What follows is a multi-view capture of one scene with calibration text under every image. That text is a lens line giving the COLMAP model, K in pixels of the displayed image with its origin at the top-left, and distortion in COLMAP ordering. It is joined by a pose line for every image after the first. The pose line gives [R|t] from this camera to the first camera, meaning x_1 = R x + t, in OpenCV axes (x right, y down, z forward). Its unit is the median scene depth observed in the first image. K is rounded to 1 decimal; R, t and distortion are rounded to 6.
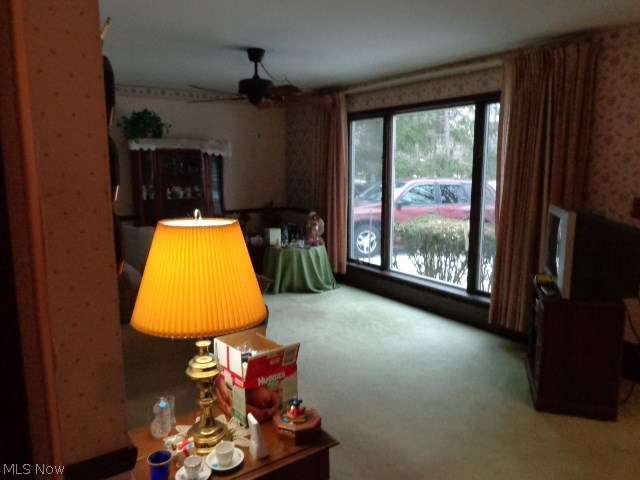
lens RADIAL K [[482.0, 0, 320.0], [0, 482.0, 240.0], [0, 0, 1]] dist [-0.001884, 0.005037]
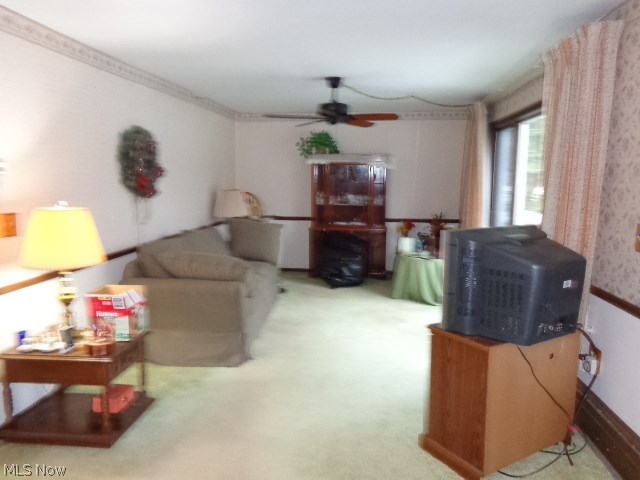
lens RADIAL K [[482.0, 0, 320.0], [0, 482.0, 240.0], [0, 0, 1]] dist [-0.001884, 0.005037]
pose [[0.763112, 0.090269, -0.639931, 0.611747], [-0.105960, 0.994273, 0.013897, -0.017919], [0.637520, 0.057202, 0.768307, 0.107954]]
